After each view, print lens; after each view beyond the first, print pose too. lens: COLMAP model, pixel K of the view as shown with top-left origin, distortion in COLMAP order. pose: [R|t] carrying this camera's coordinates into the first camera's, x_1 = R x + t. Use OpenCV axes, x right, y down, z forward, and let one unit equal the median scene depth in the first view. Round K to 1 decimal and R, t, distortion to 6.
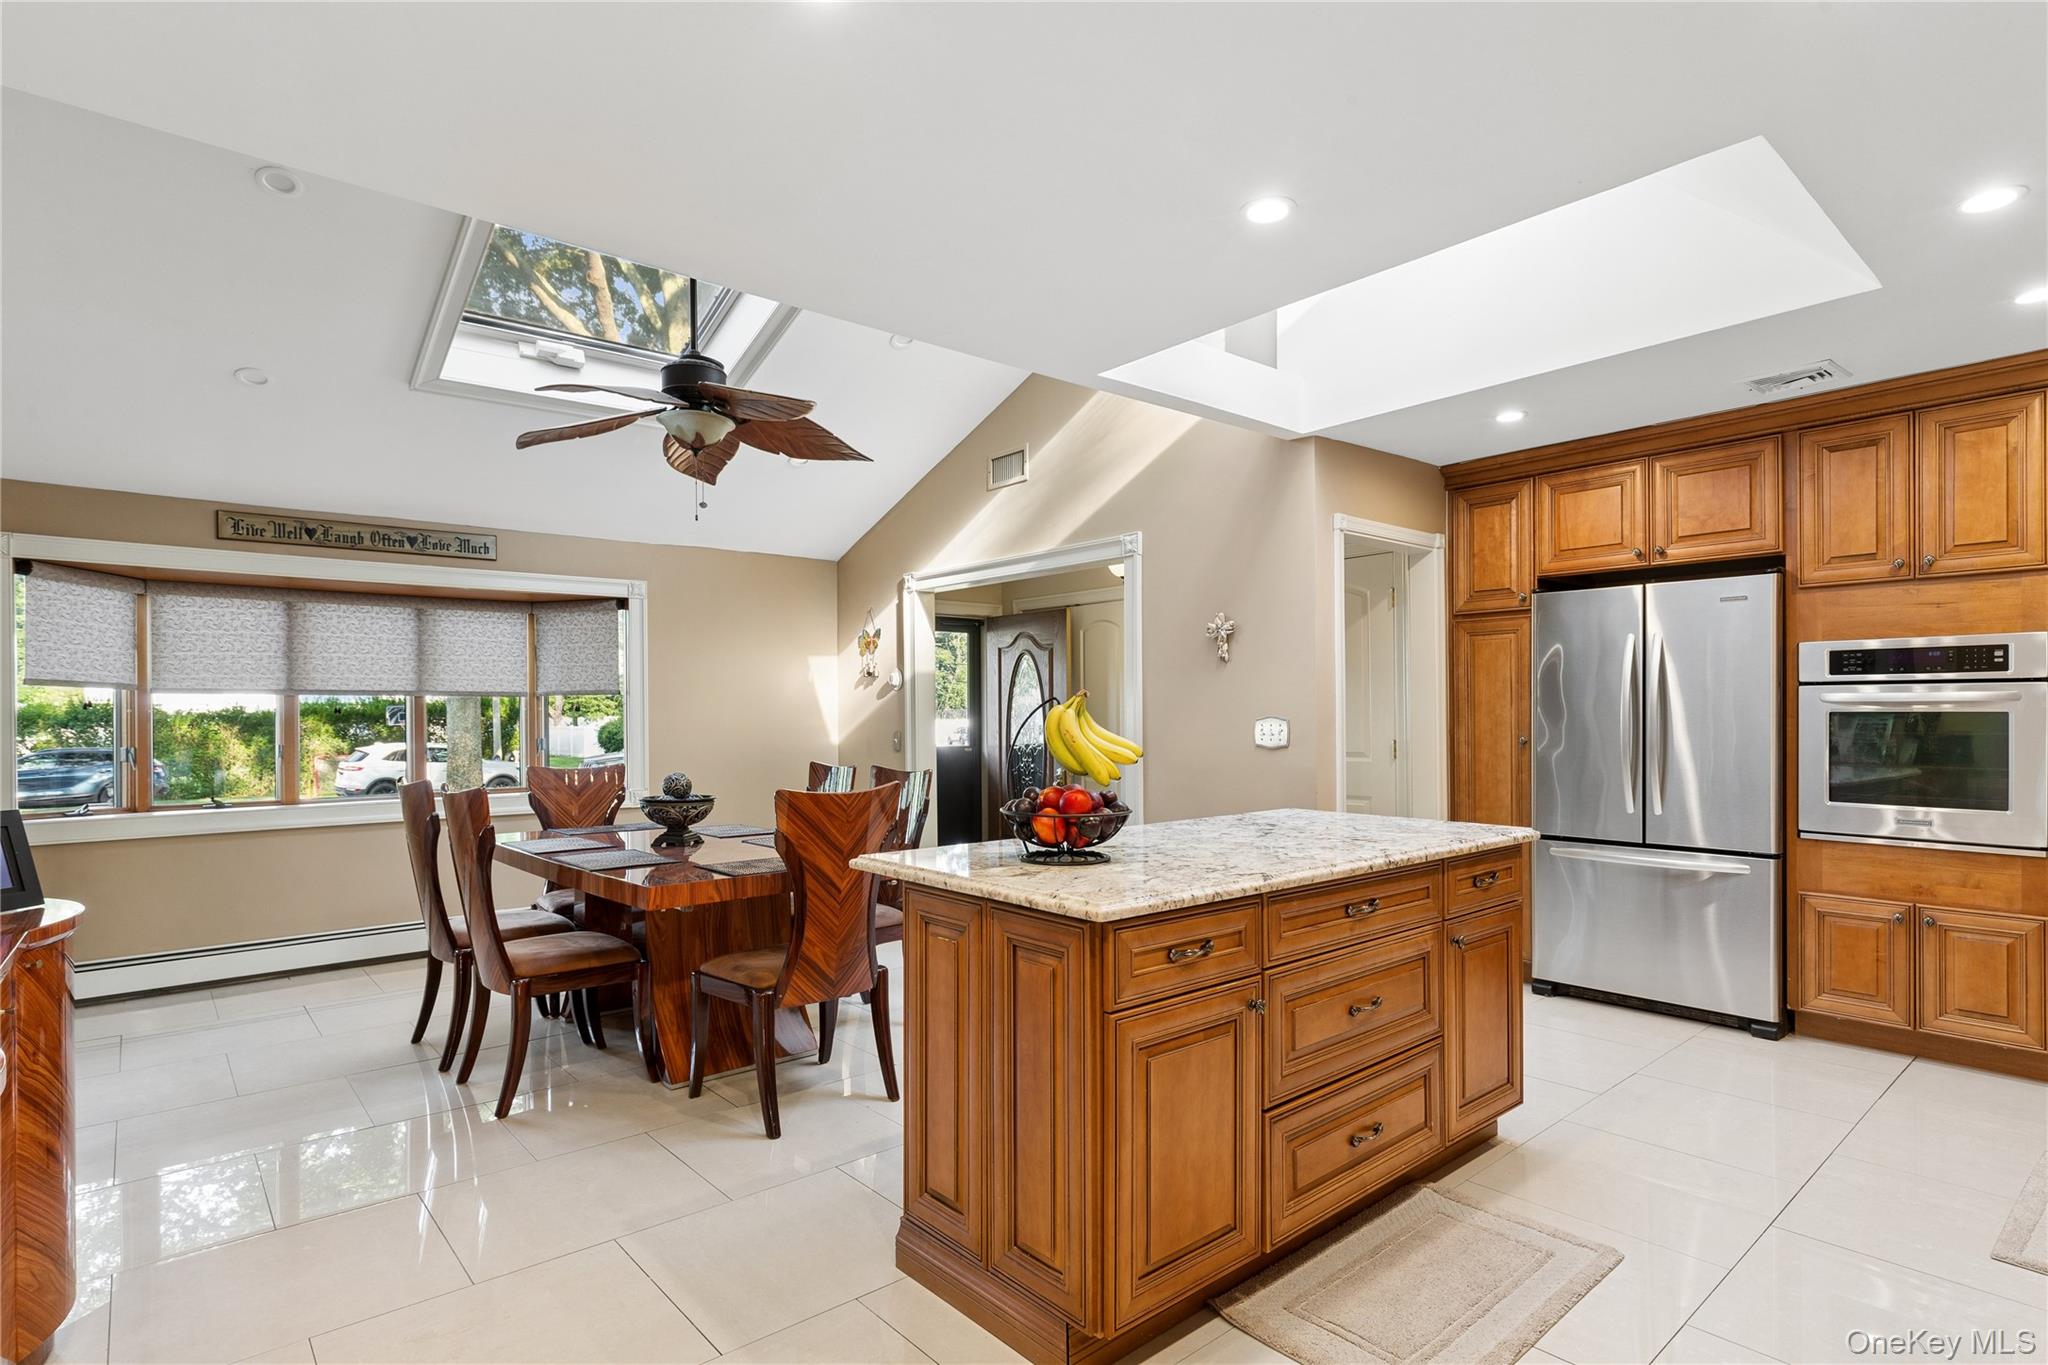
lens RADIAL K [[1021.5, 0, 1041.6], [0, 1021.5, 715.1], [0, 0, 1]] dist [0.002153, 0.001106]
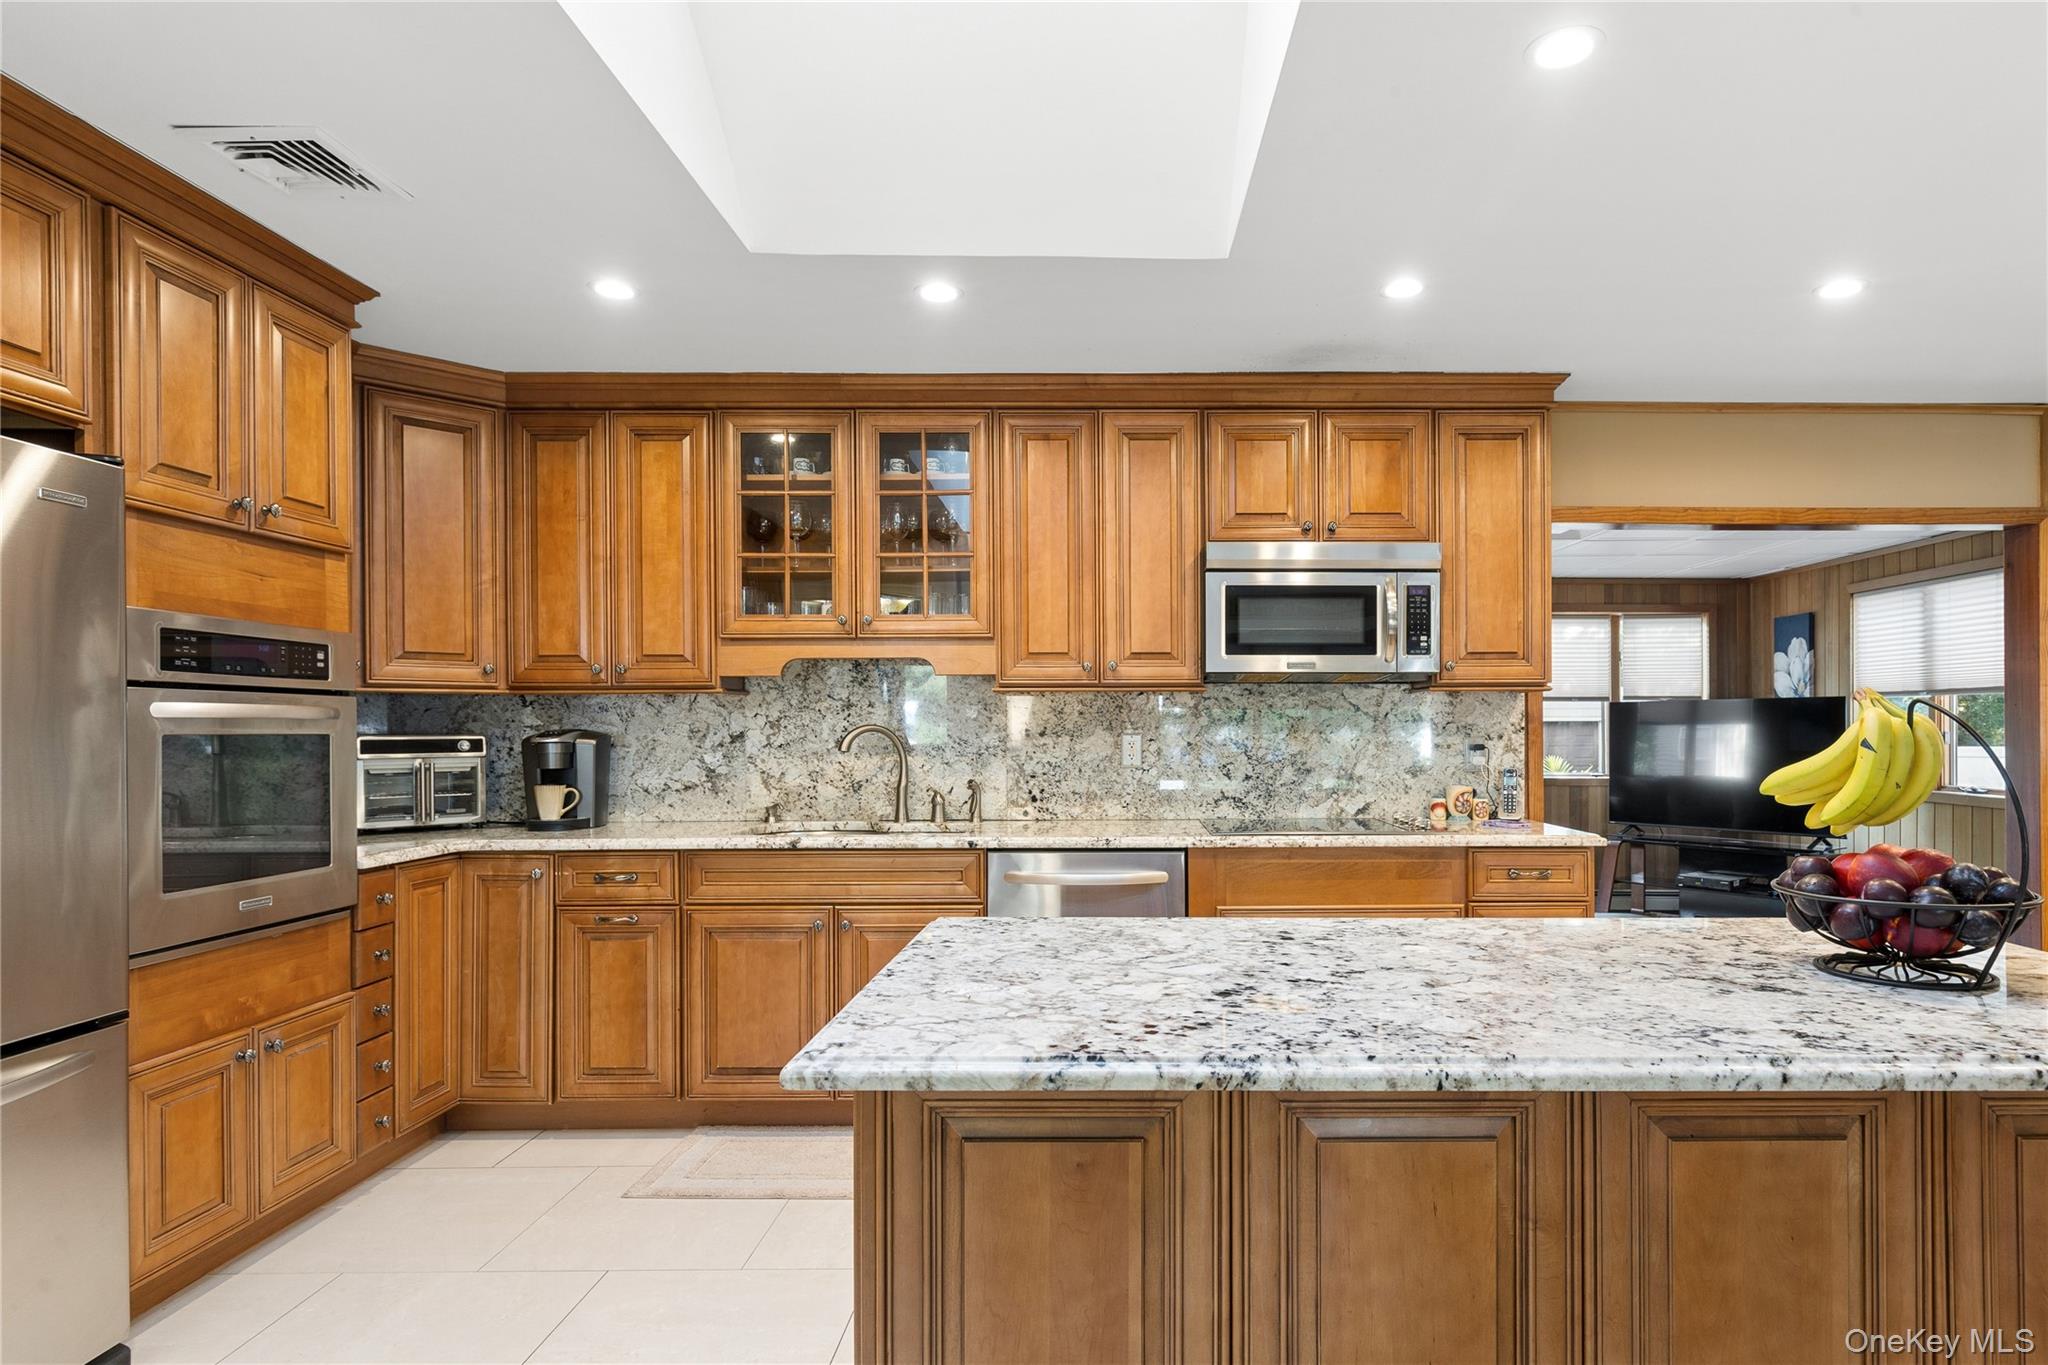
lens RADIAL K [[1120.6, 0, 1119.0], [0, 1120.6, 726.1], [0, 0, 1]] dist [-0.004548, 0.000753]
pose [[-0.763473, 0.004706, 0.645823, -0.032316], [0.007085, 0.999974, 0.001090, -0.005422], [-0.645801, 0.005408, -0.763487, 1.114343]]
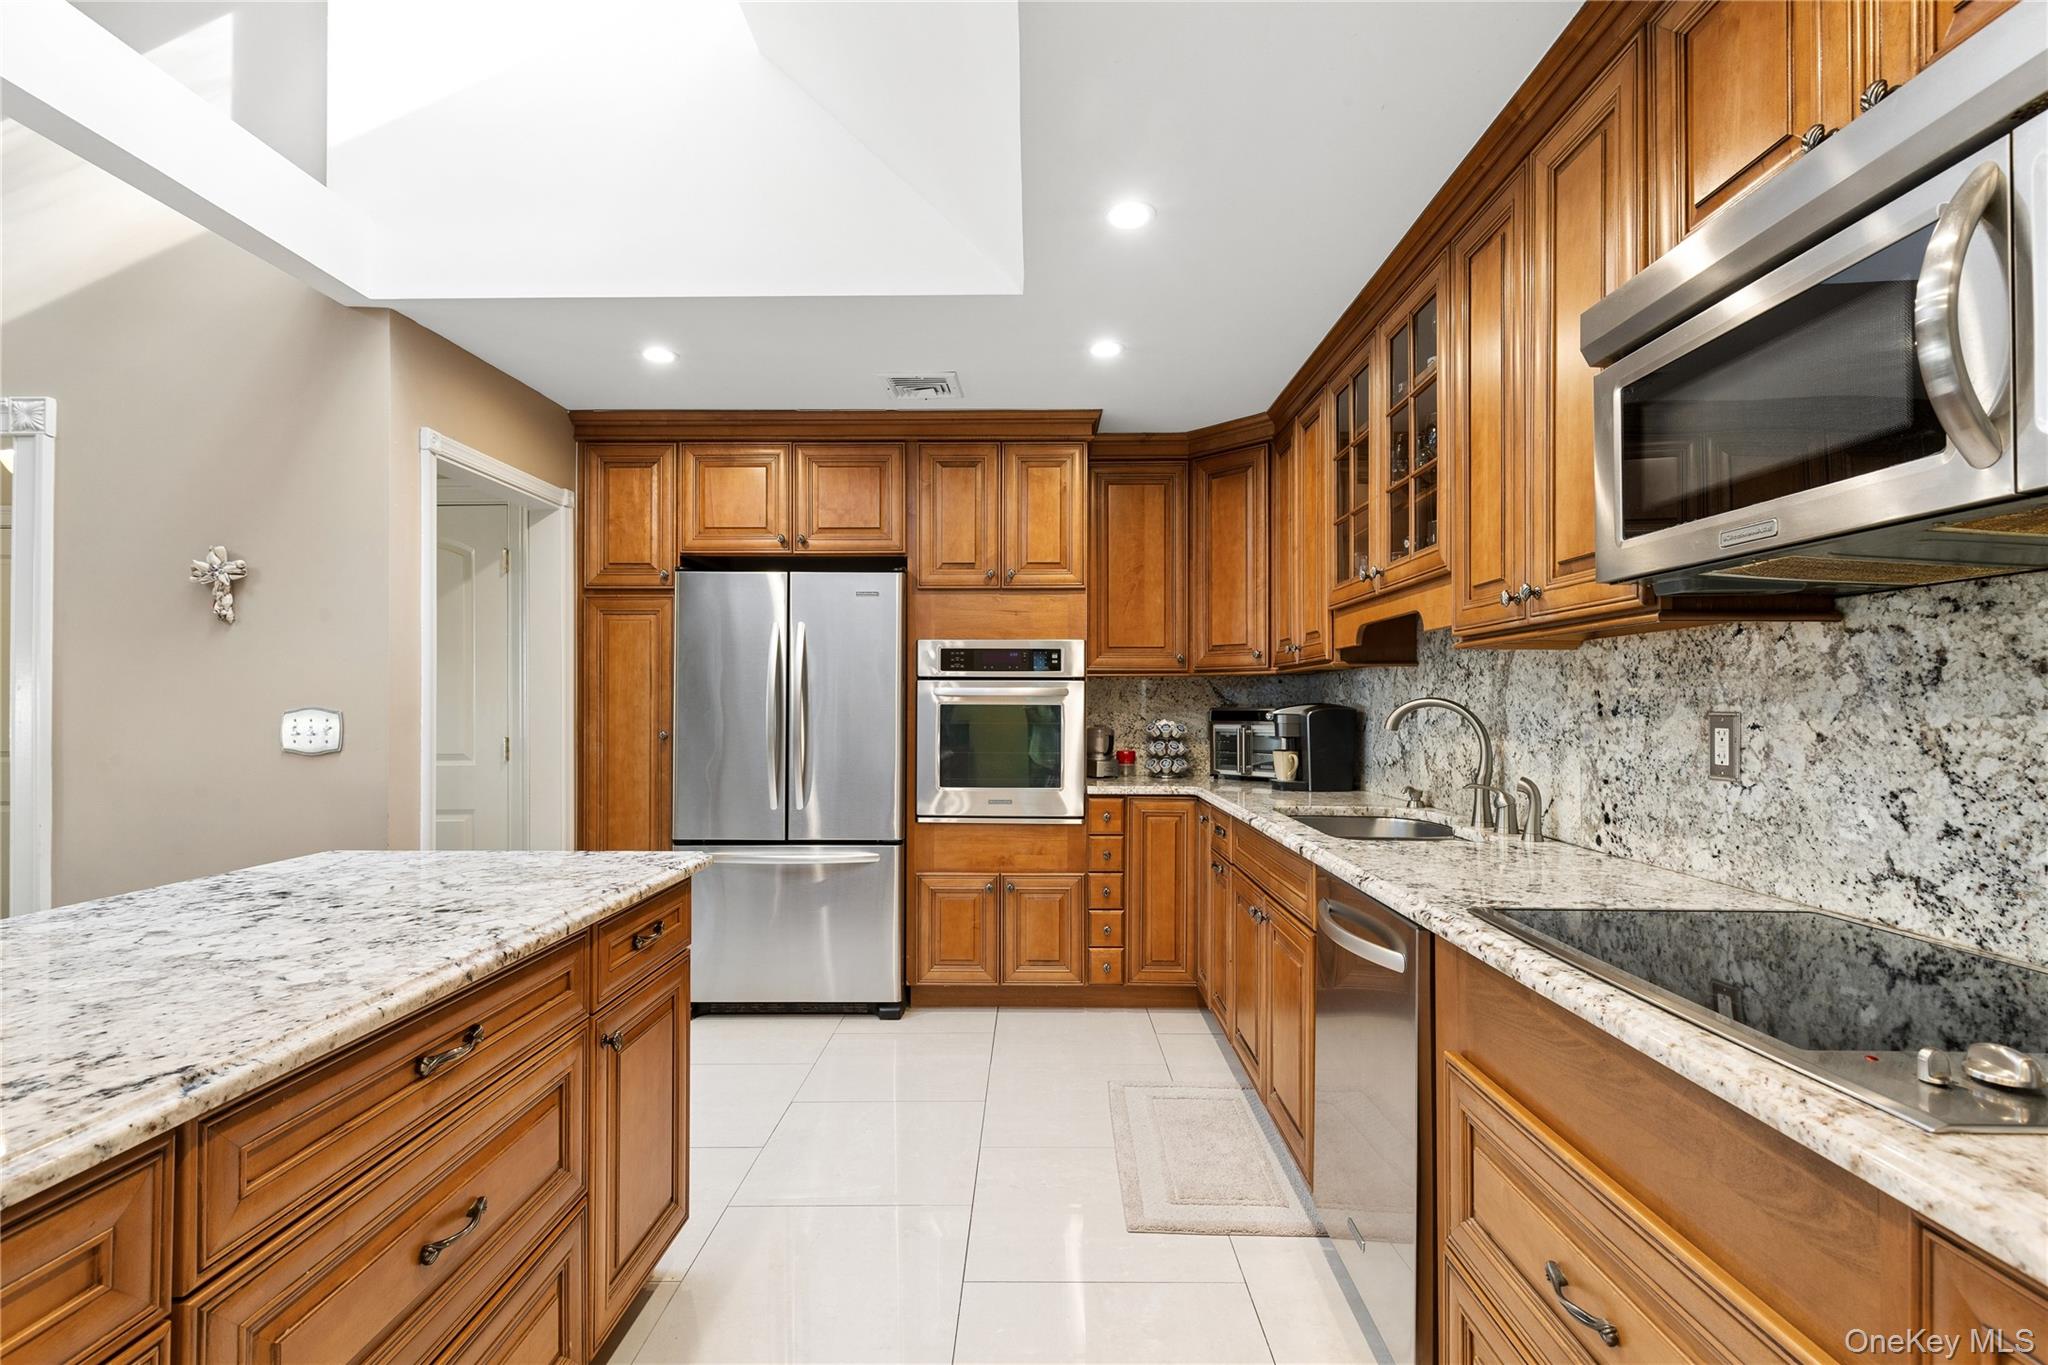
lens RADIAL K [[937.2, 0, 1029.7], [0, 937.2, 695.0], [0, 0, 1]] dist [0.003088, -0.001286]
pose [[0.663438, 0.013732, 0.748105, 0.086359], [-0.002539, 0.999867, -0.016102, 0.002342], [-0.748227, 0.008783, 0.663385, 0.264698]]
